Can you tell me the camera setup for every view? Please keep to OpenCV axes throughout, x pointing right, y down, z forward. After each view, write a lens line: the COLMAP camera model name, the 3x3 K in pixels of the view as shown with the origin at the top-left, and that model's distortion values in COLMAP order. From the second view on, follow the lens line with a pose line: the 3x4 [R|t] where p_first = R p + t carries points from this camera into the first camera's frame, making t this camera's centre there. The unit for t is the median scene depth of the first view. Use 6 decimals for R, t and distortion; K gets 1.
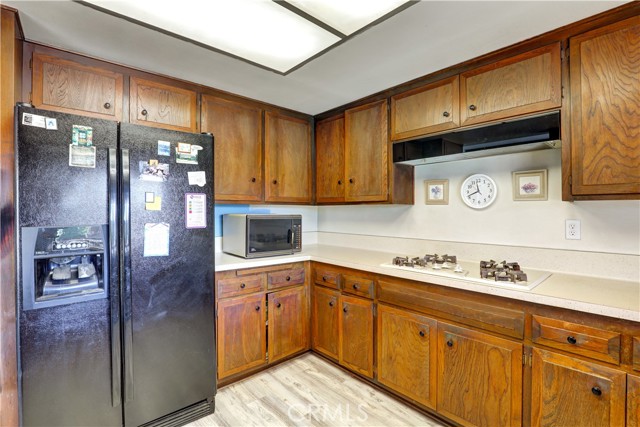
lens RADIAL K [[308.5, 0, 319.2], [0, 308.5, 214.0], [0, 0, 1]] dist [-0.002561, -0.001424]
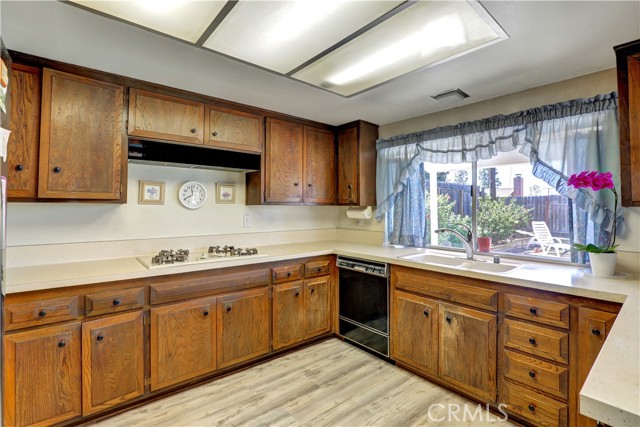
lens RADIAL K [[296.1, 0, 319.6], [0, 296.1, 206.6], [0, 0, 1]] dist [-0.013910, 0.000833]
pose [[0.044700, 0.013928, 0.998903, -0.693948], [0.015390, 0.999775, -0.014629, -0.000324], [-0.998882, 0.016027, 0.044475, 0.441527]]
